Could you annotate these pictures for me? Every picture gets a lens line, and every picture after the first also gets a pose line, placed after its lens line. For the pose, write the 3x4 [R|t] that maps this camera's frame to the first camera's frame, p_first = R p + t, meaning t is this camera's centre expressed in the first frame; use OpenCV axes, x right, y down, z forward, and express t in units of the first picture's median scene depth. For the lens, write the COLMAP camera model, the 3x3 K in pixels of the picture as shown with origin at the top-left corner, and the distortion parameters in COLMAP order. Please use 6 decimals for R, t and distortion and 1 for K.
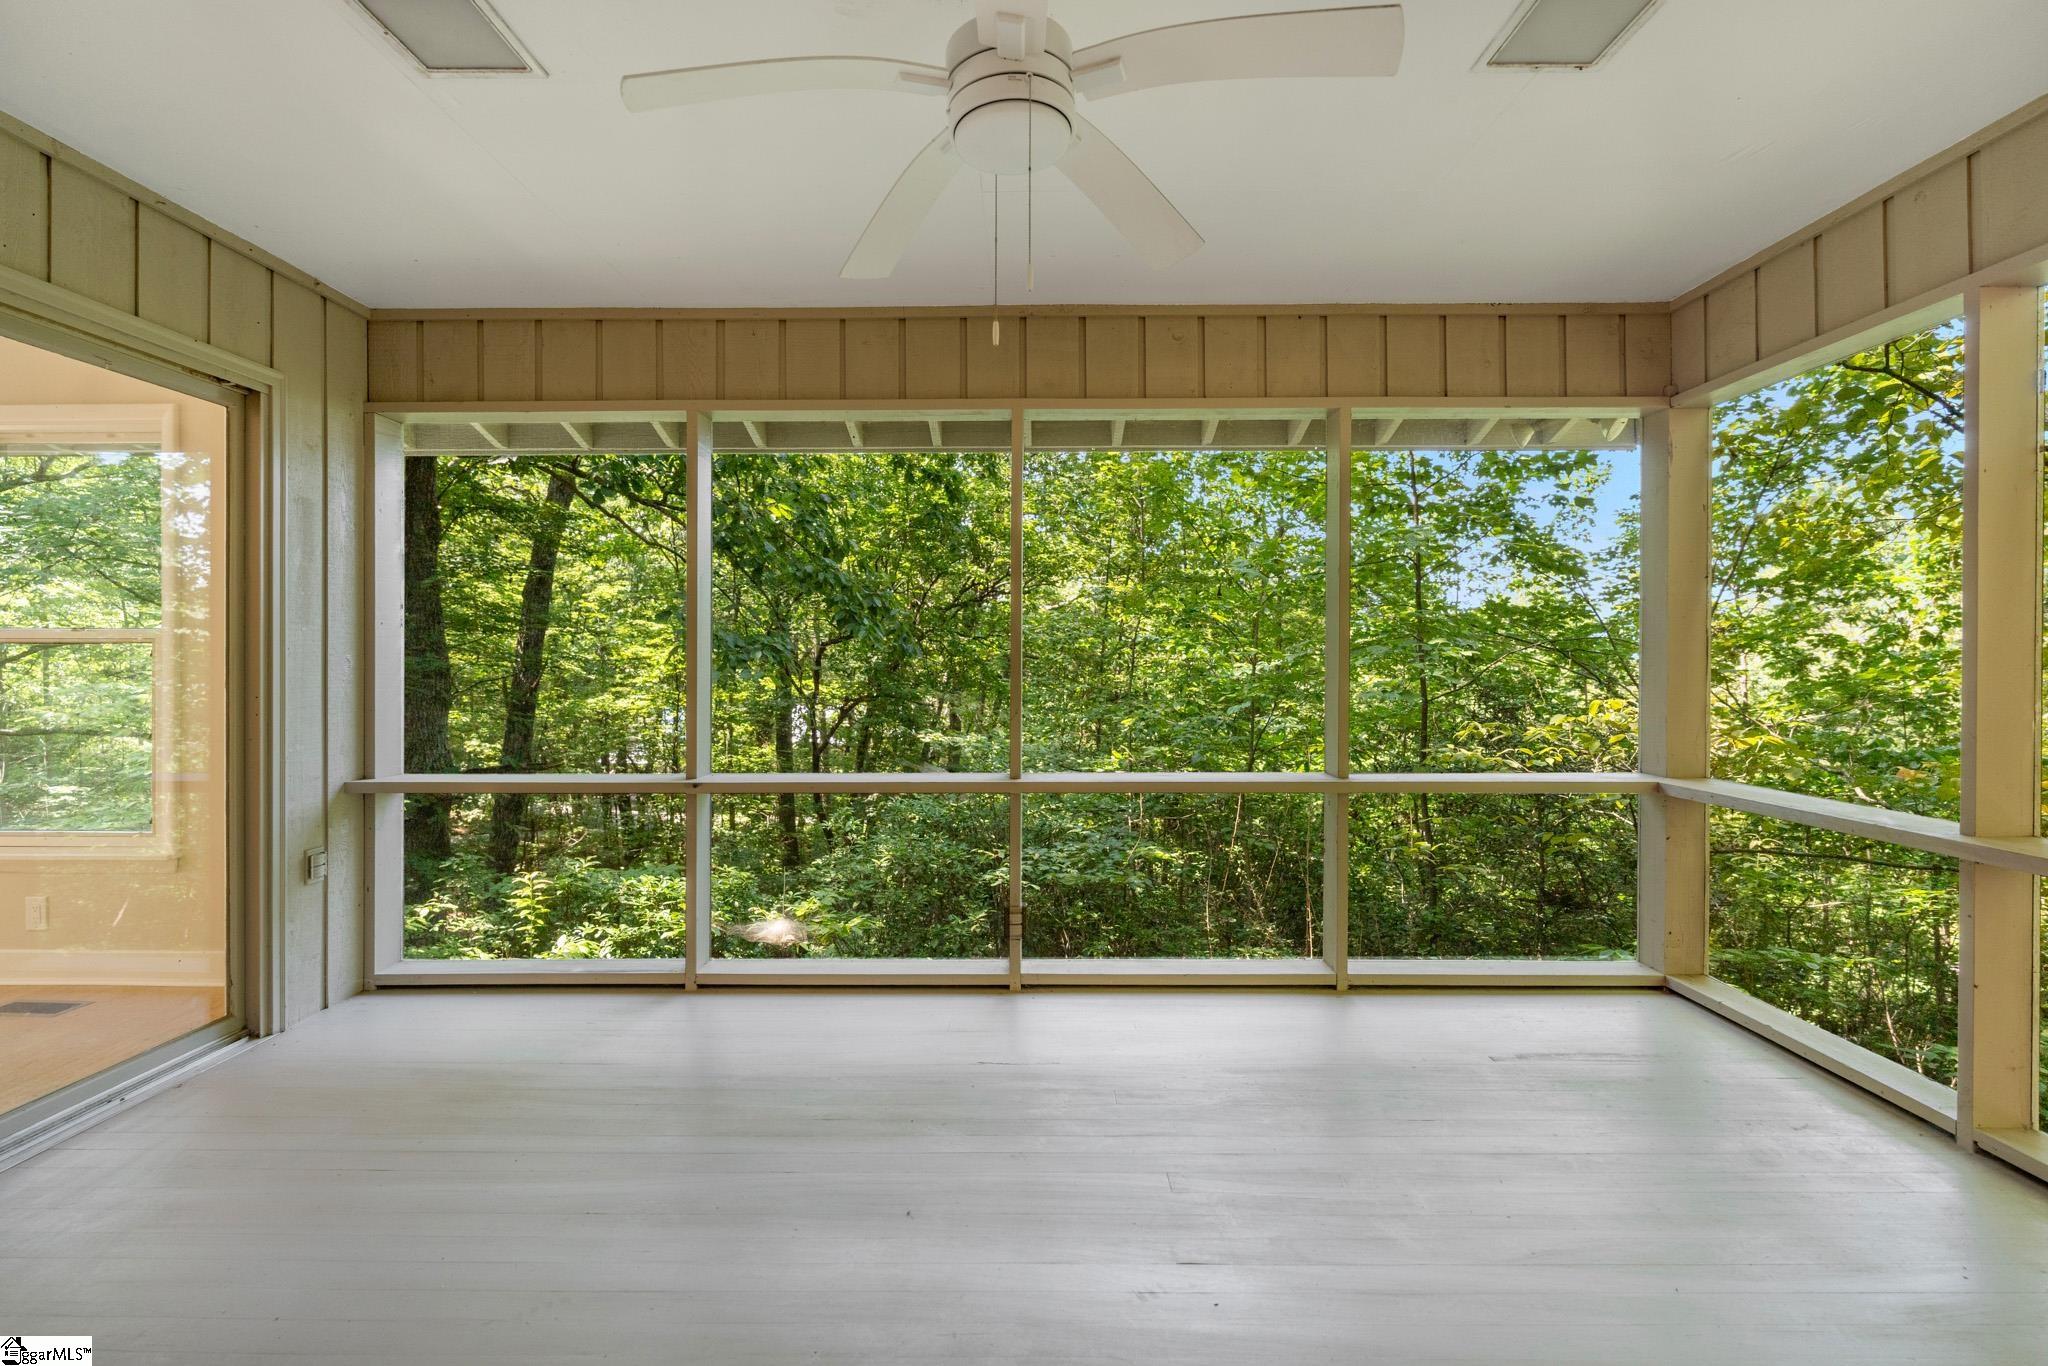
lens RADIAL K [[909.0, 0, 1024.0], [0, 909.0, 683.0], [0, 0, 1]] dist [-0.001648, -0.000531]
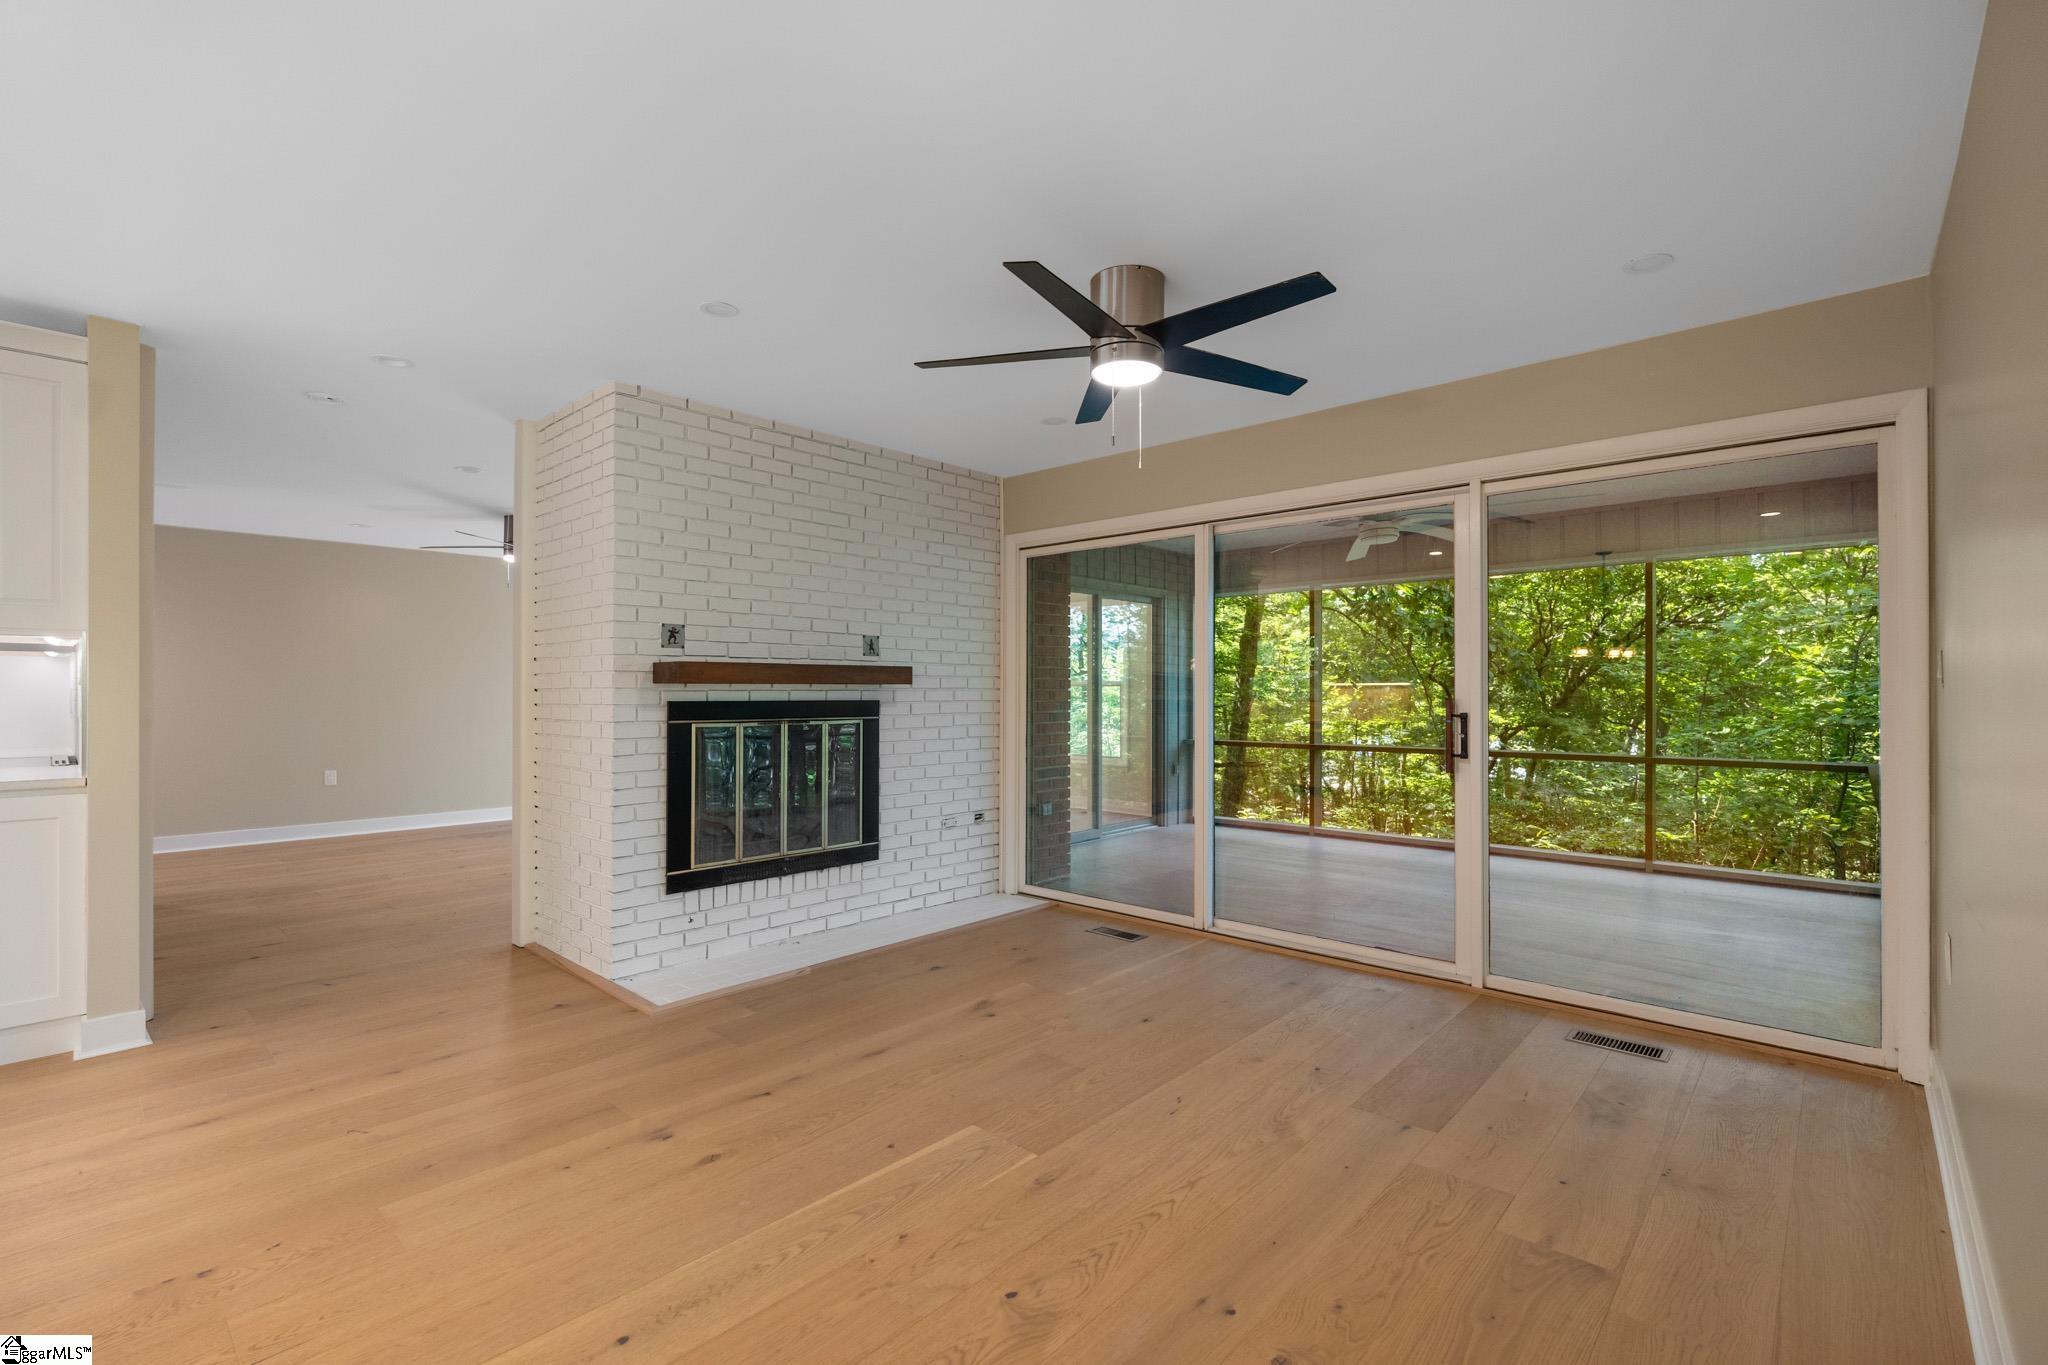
lens RADIAL K [[909.0, 0, 1024.0], [0, 909.0, 682.5], [0, 0, 1]] dist [-0.001648, -0.000531]
pose [[0.743093, -0.015257, -0.669014, 0.154816], [-0.007172, 0.999501, -0.030760, 0.006811], [0.669150, 0.027656, 0.742613, -0.292921]]
